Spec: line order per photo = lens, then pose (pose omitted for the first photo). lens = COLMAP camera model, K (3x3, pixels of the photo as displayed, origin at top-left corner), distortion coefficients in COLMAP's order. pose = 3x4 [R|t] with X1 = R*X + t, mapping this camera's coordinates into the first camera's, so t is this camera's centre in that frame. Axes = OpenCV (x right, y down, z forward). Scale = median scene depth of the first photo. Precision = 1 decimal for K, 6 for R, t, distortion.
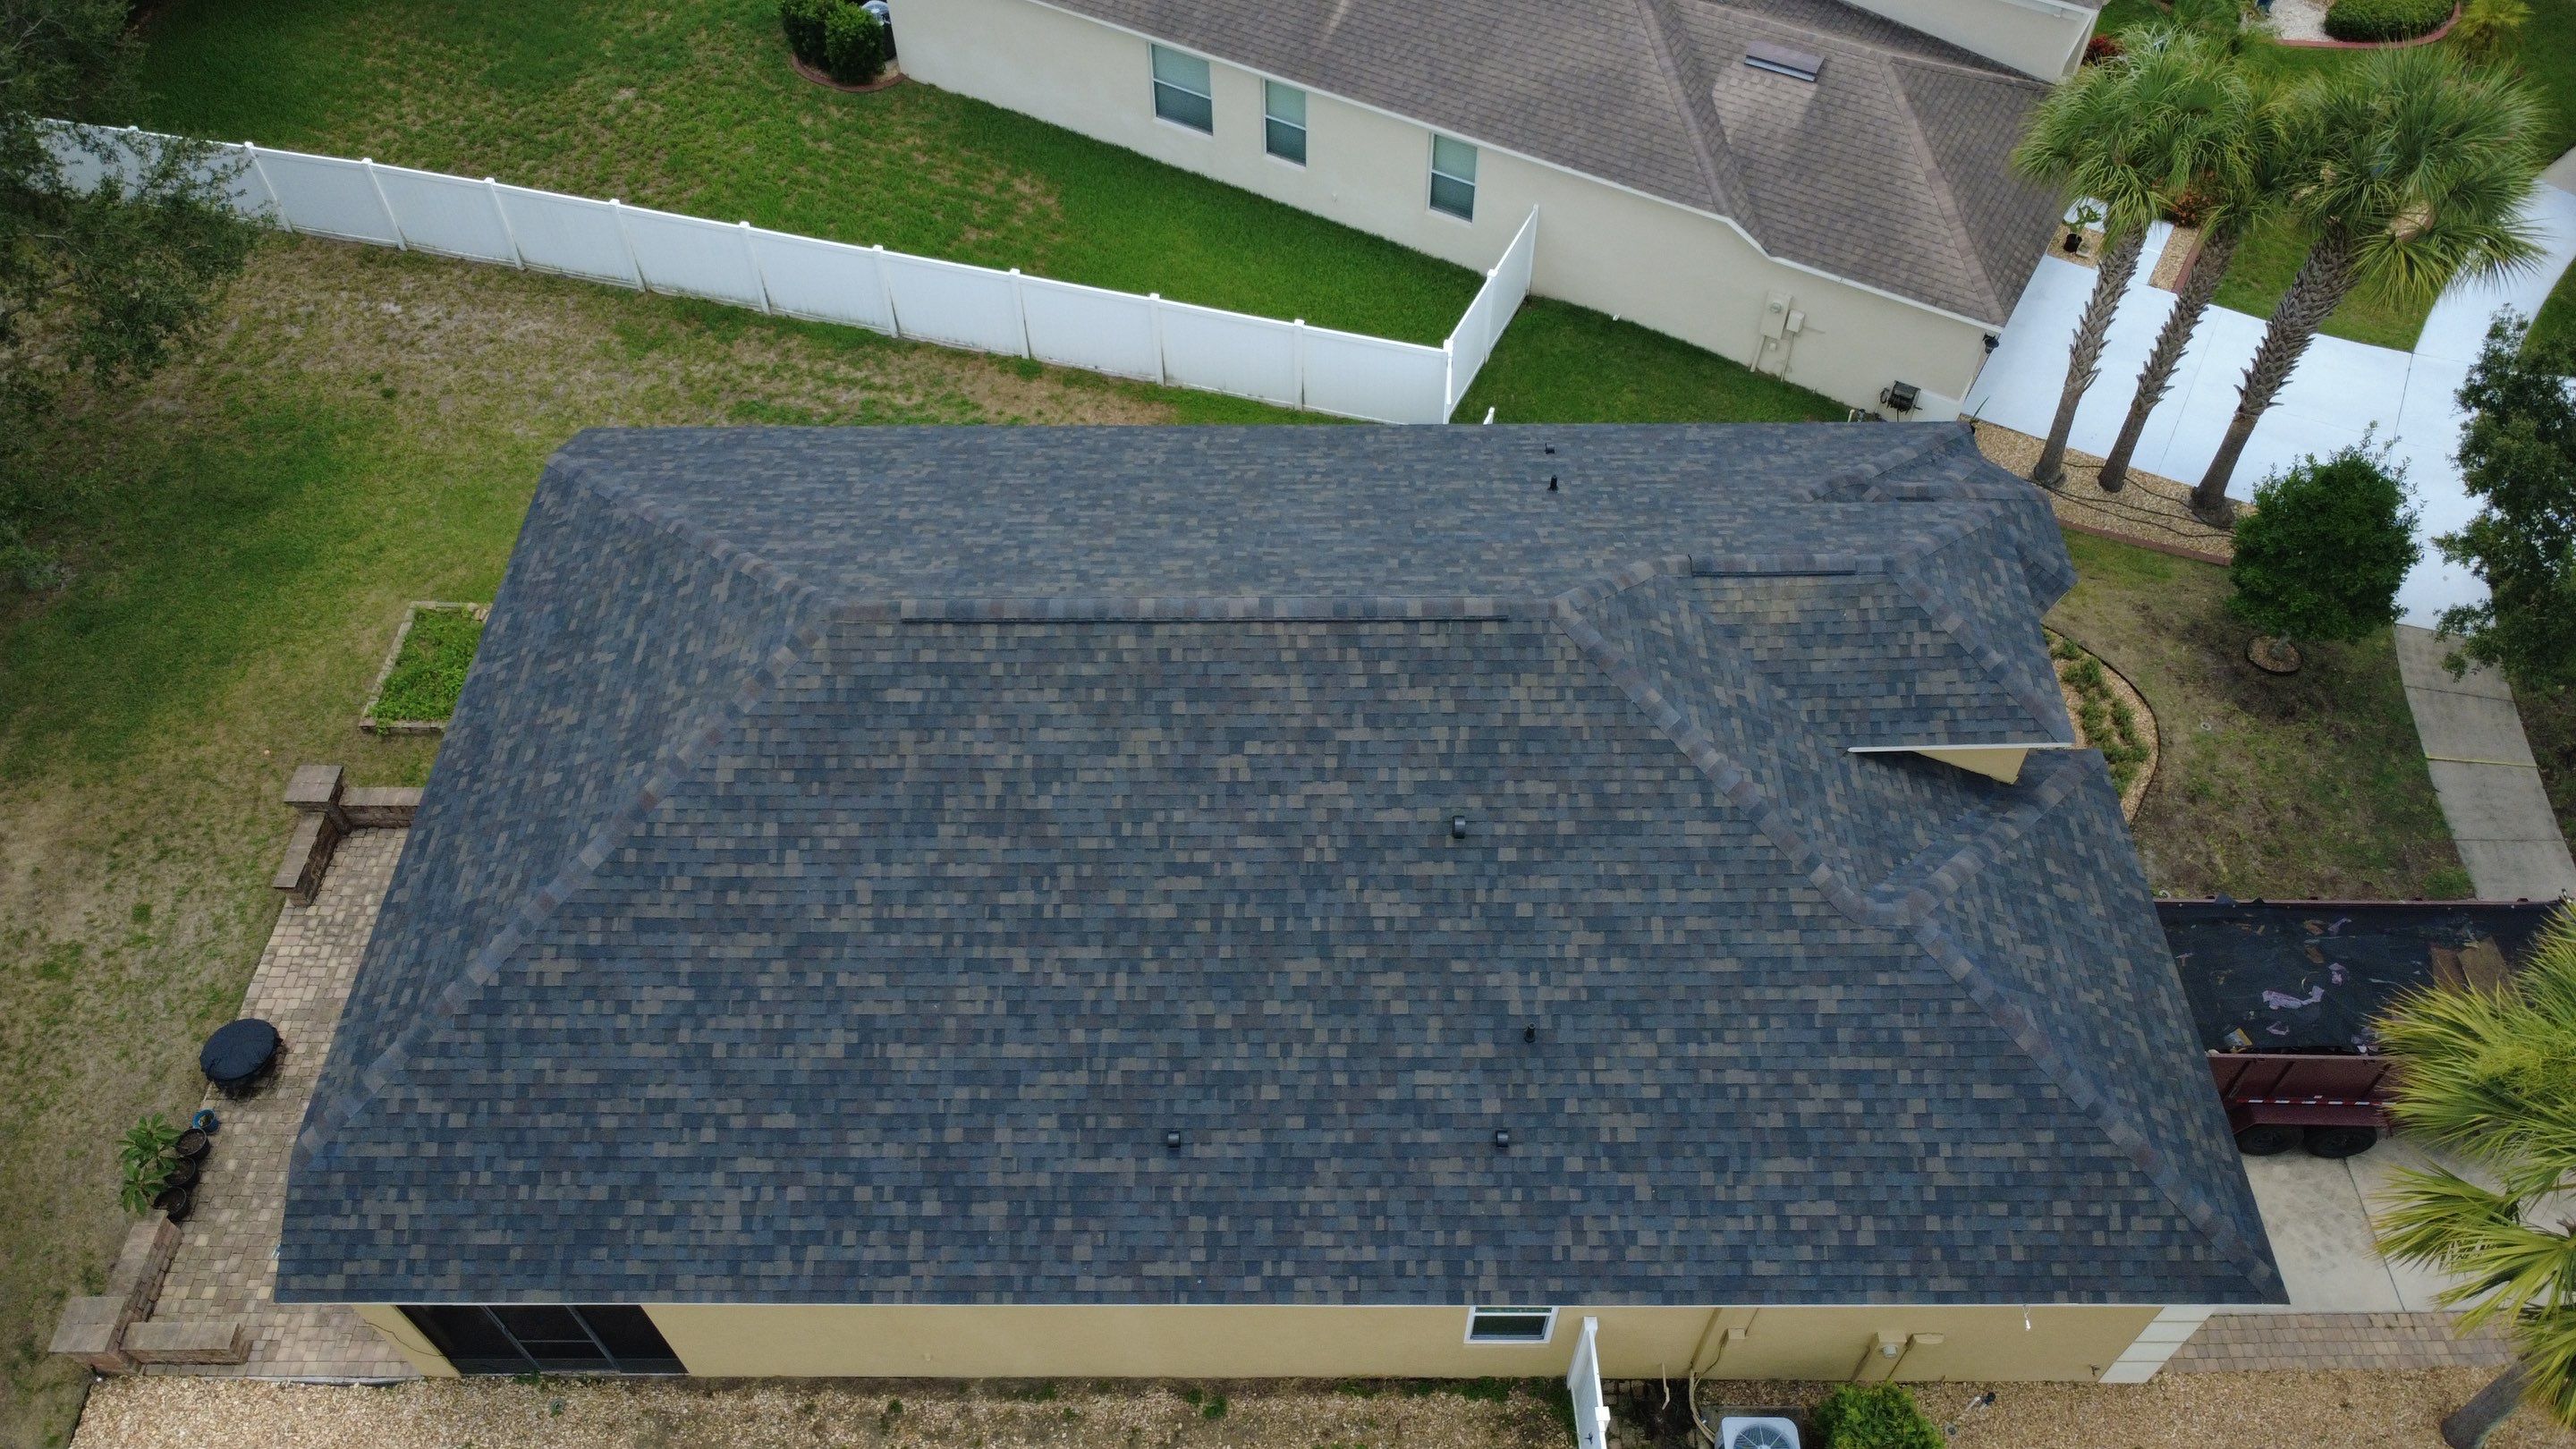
lens RADIAL K [[1878.6, 0, 1282.6], [0, 1878.6, 720.6], [0, 0, 1]] dist [0.000838, 0.000030]
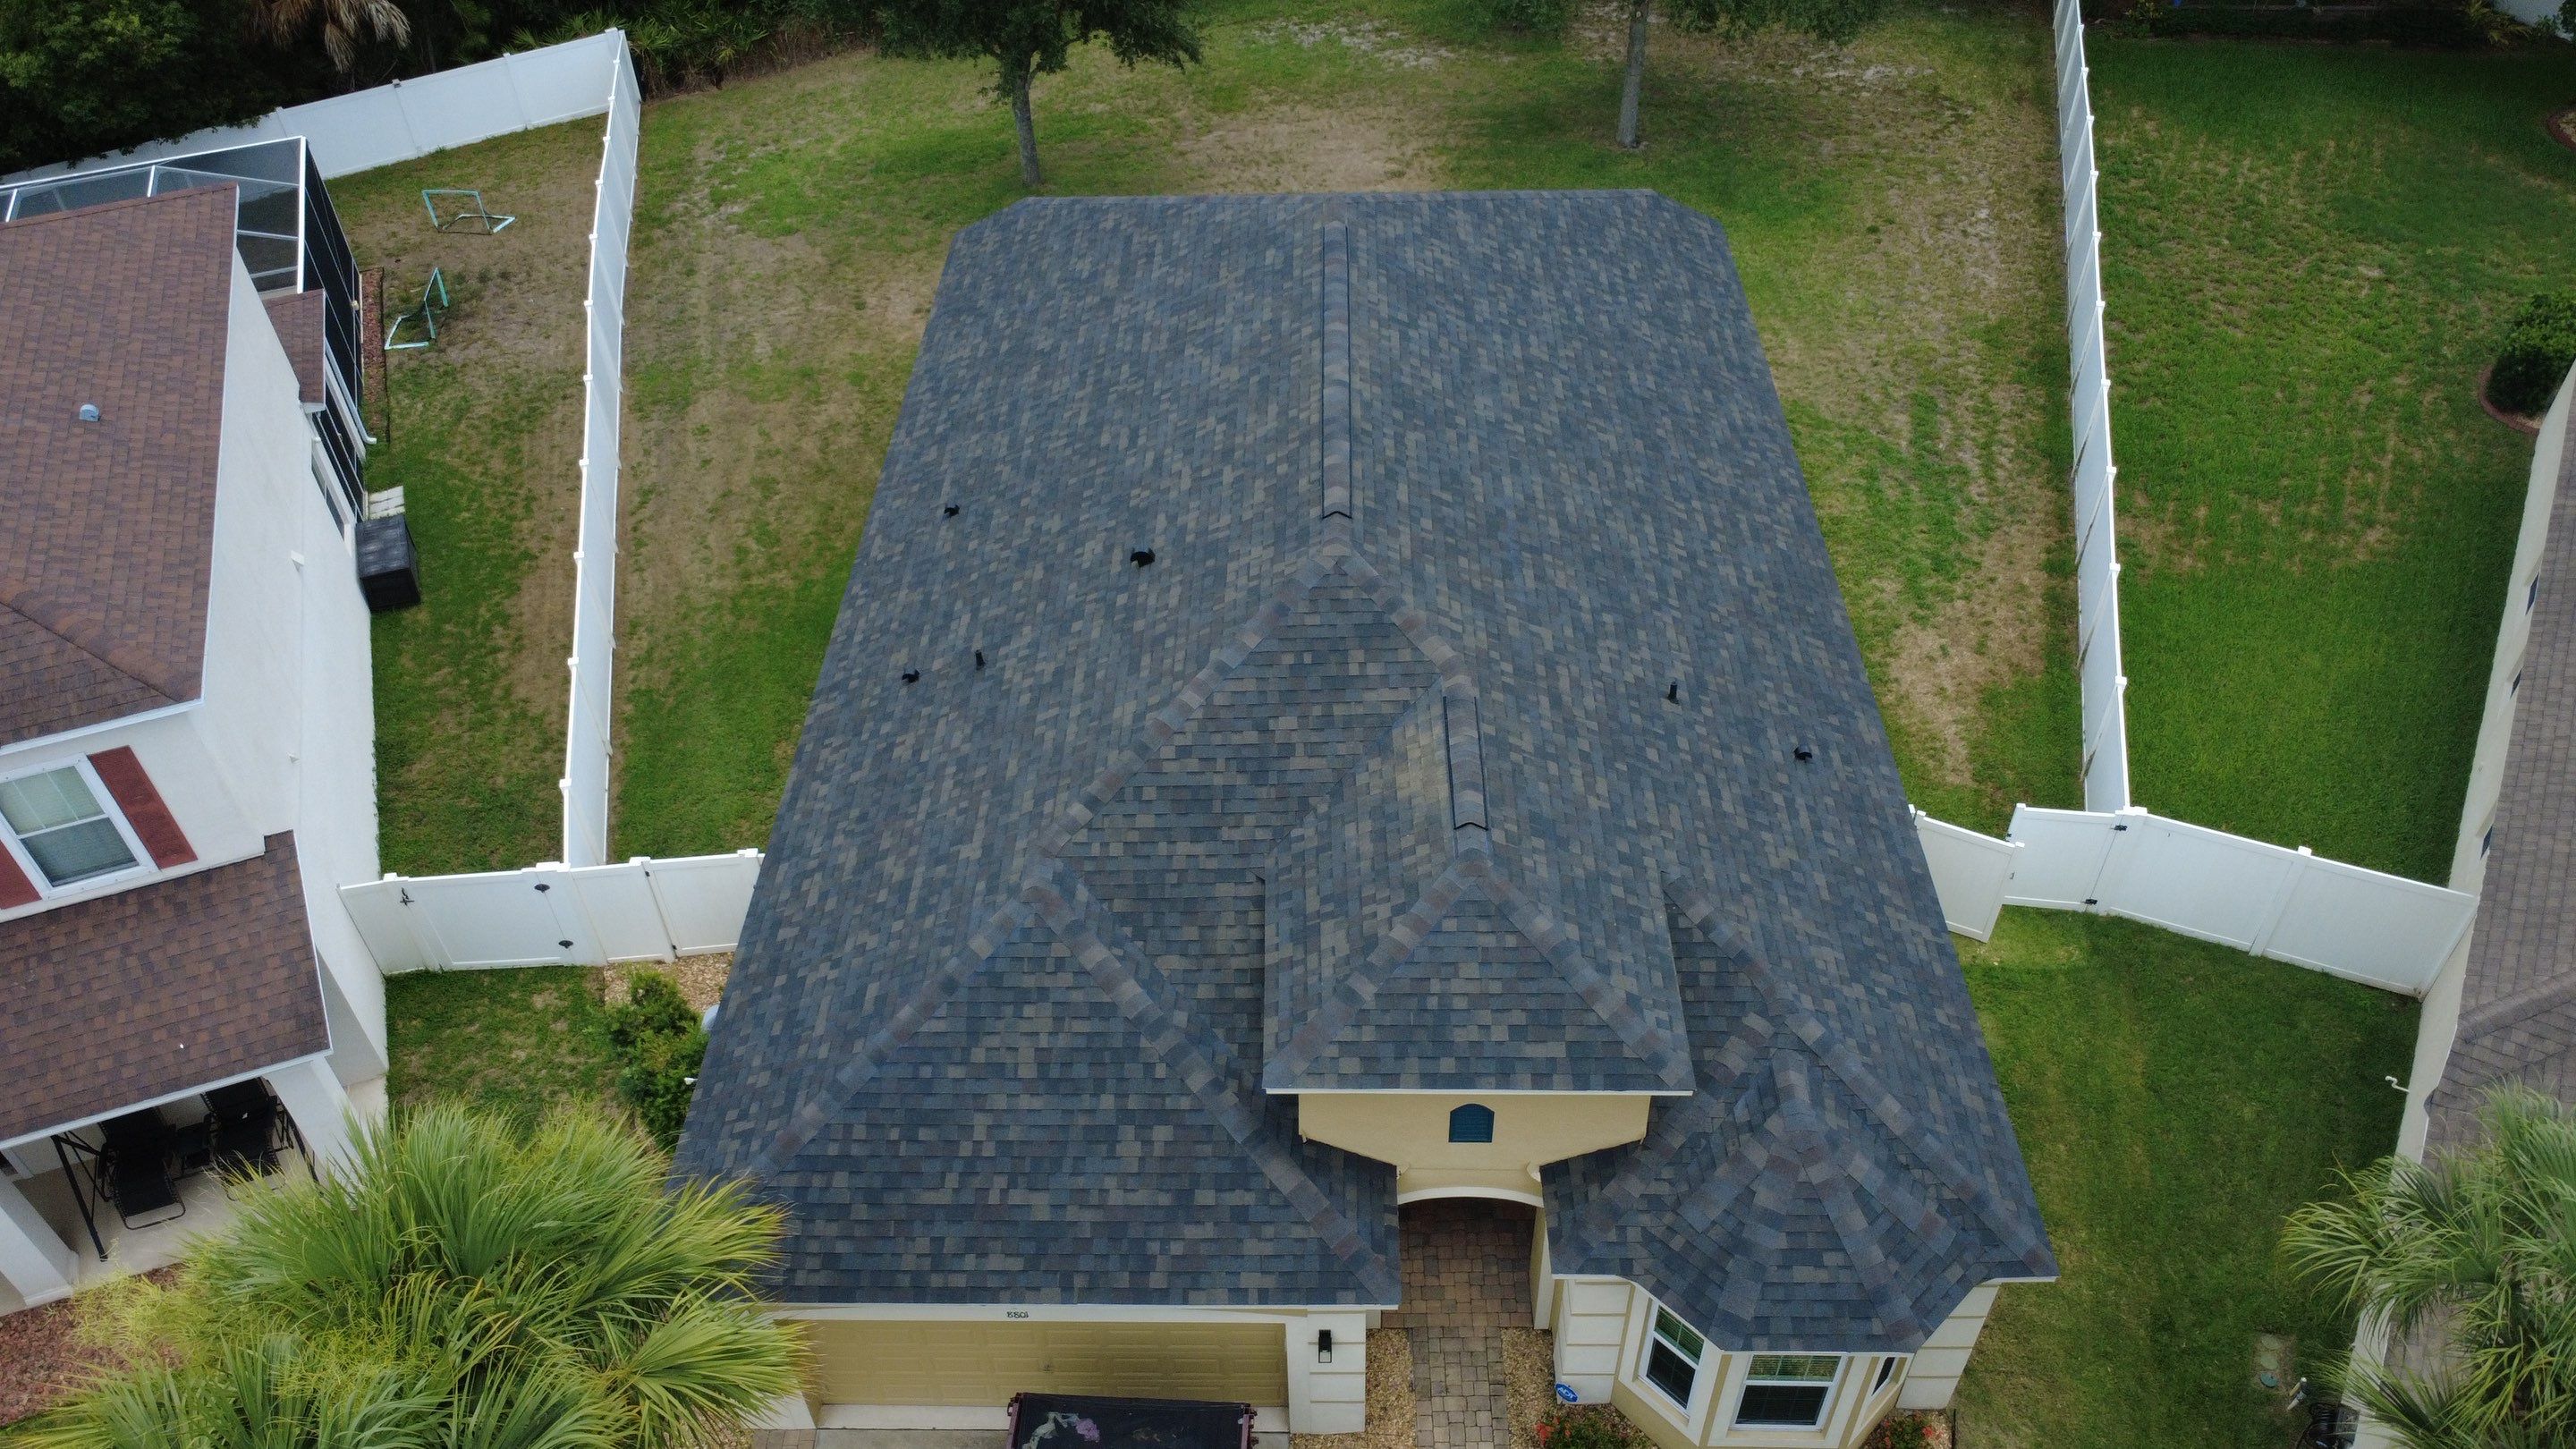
lens RADIAL K [[1878.6, 0, 1283.9], [0, 1878.6, 718.0], [0, 0, 1]] dist [0.000838, 0.000030]
pose [[-0.010941, 0.682977, -0.730358, 0.891090], [-0.760525, 0.468534, 0.449531, -0.423080], [0.649216, 0.560374, 0.514295, 0.507789]]
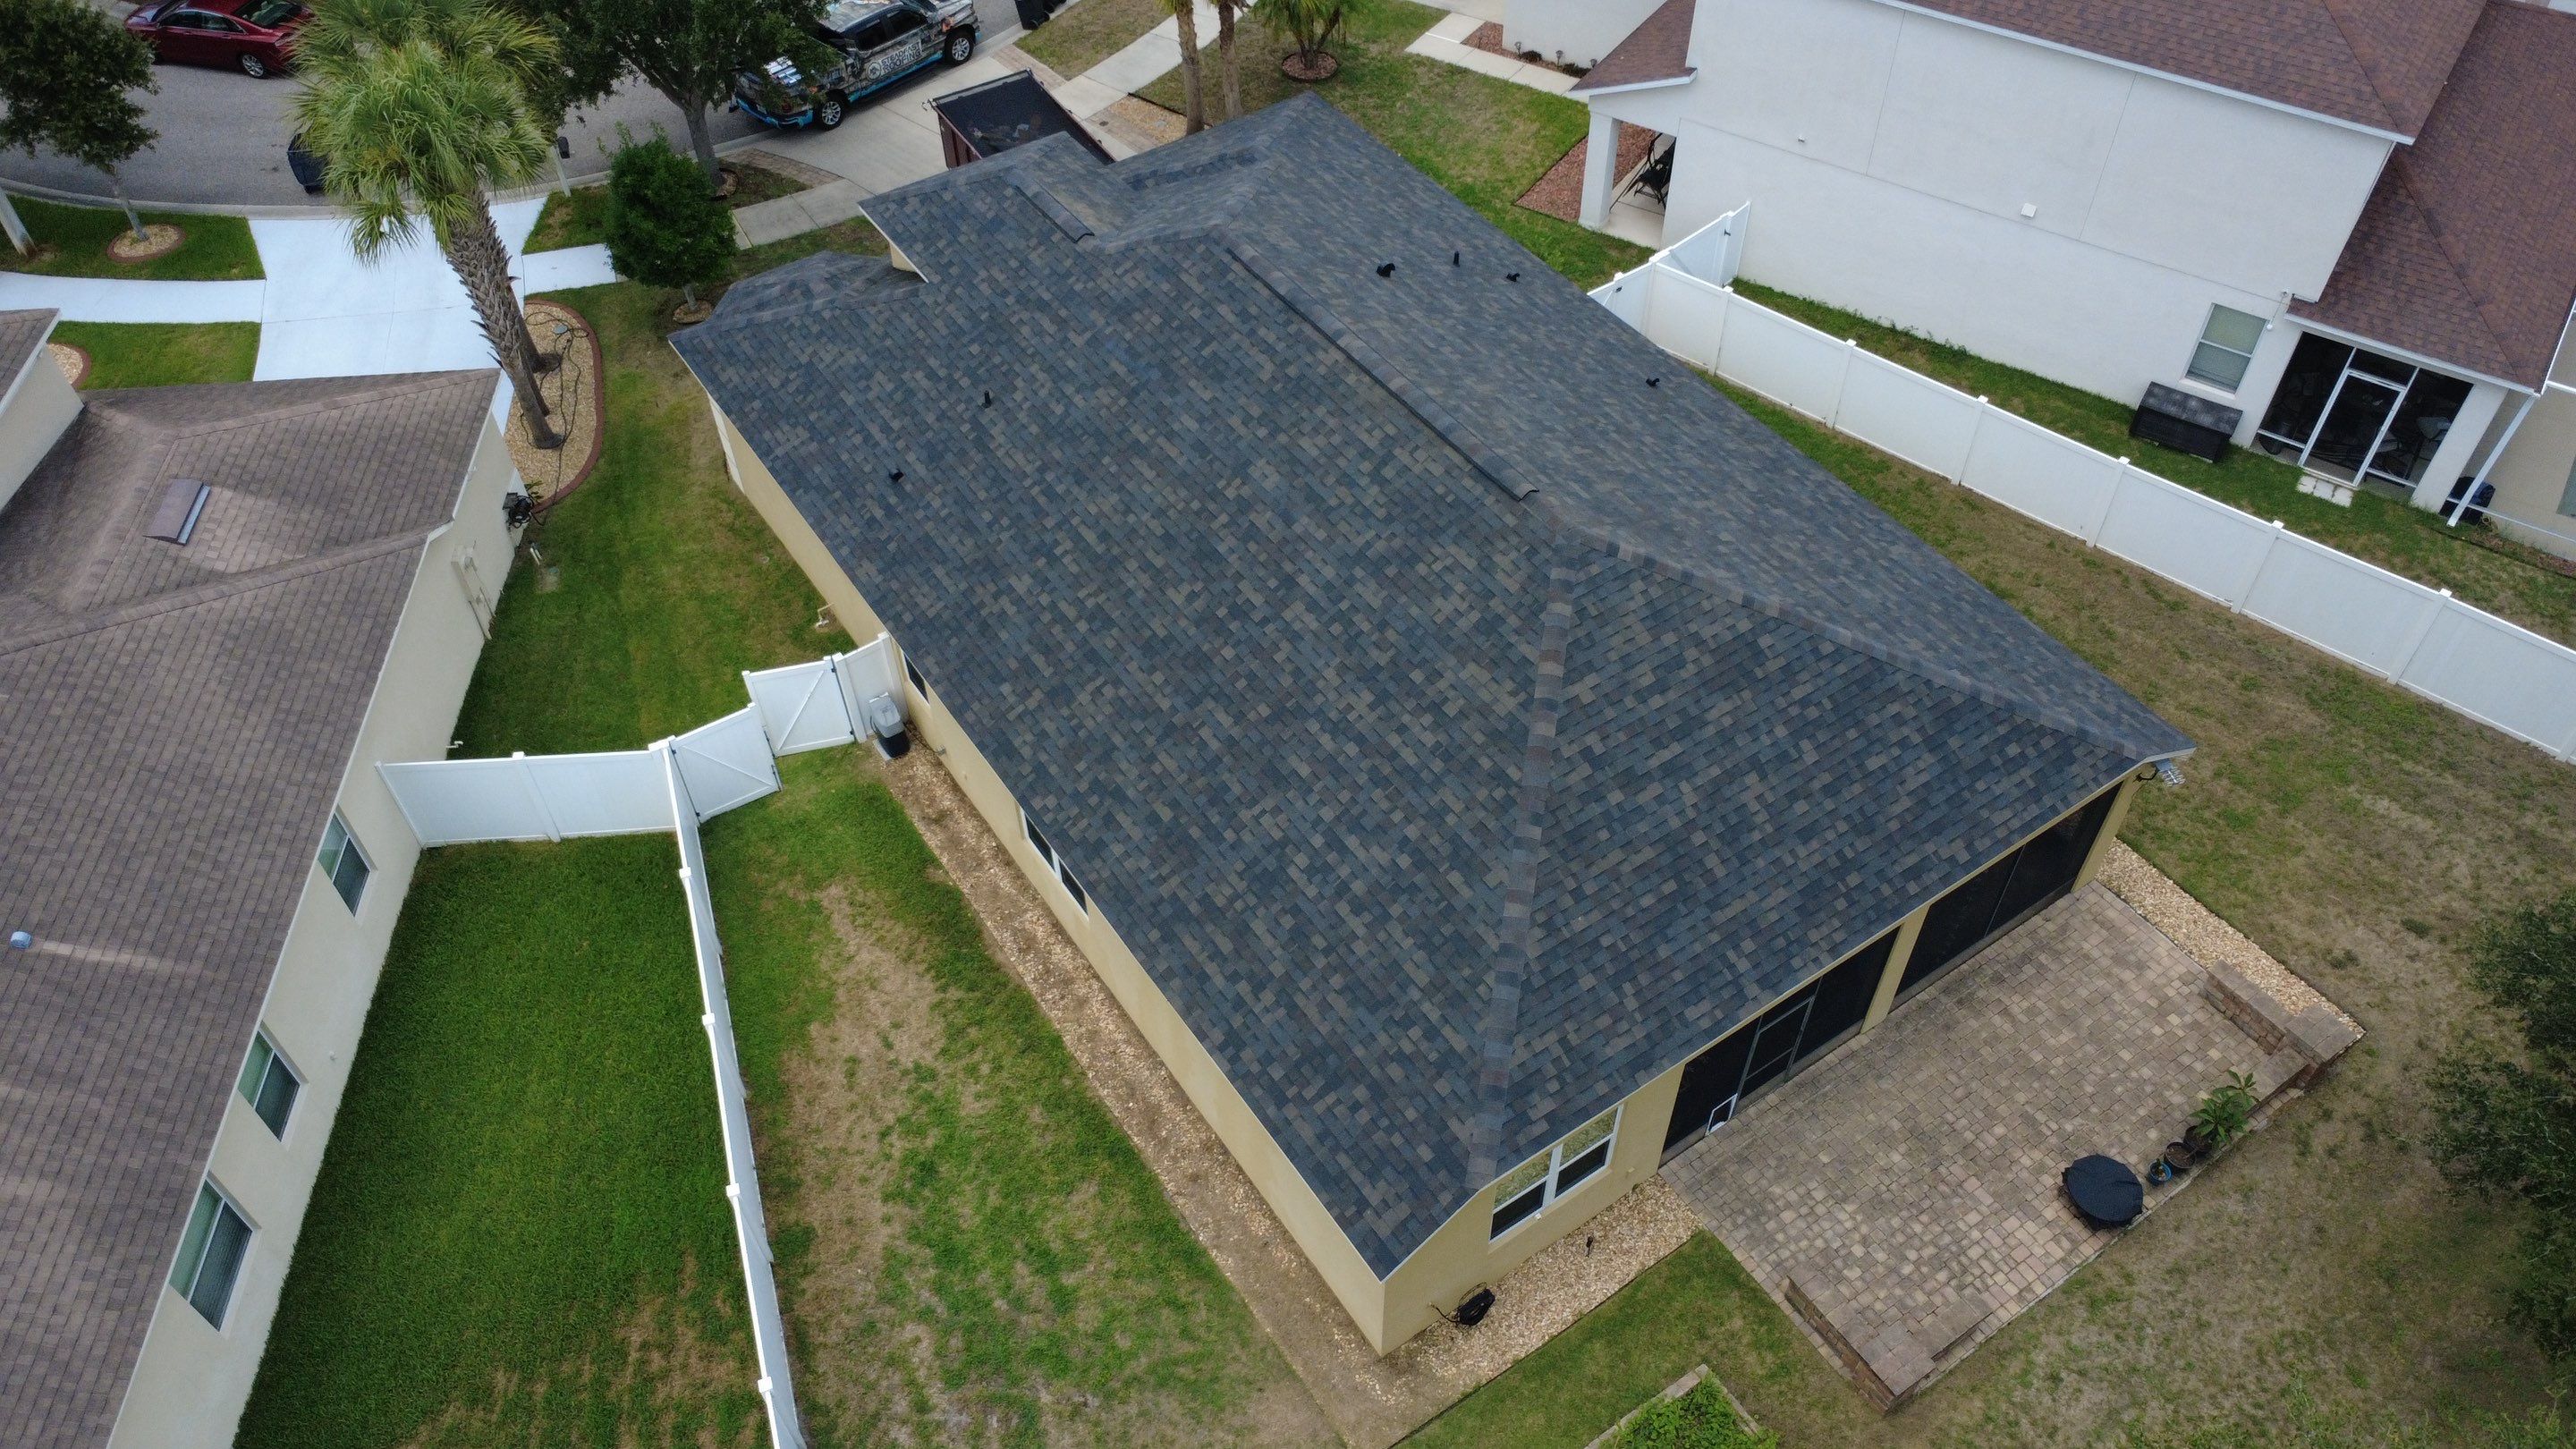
lens RADIAL K [[1878.6, 0, 1285.0], [0, 1878.6, 721.1], [0, 0, 1]] dist [0.000838, 0.000030]
pose [[-0.564210, -0.596973, 0.570342, -0.811248], [0.653867, 0.098698, 0.750144, -0.948505], [-0.504108, 0.796167, 0.334655, 0.780746]]
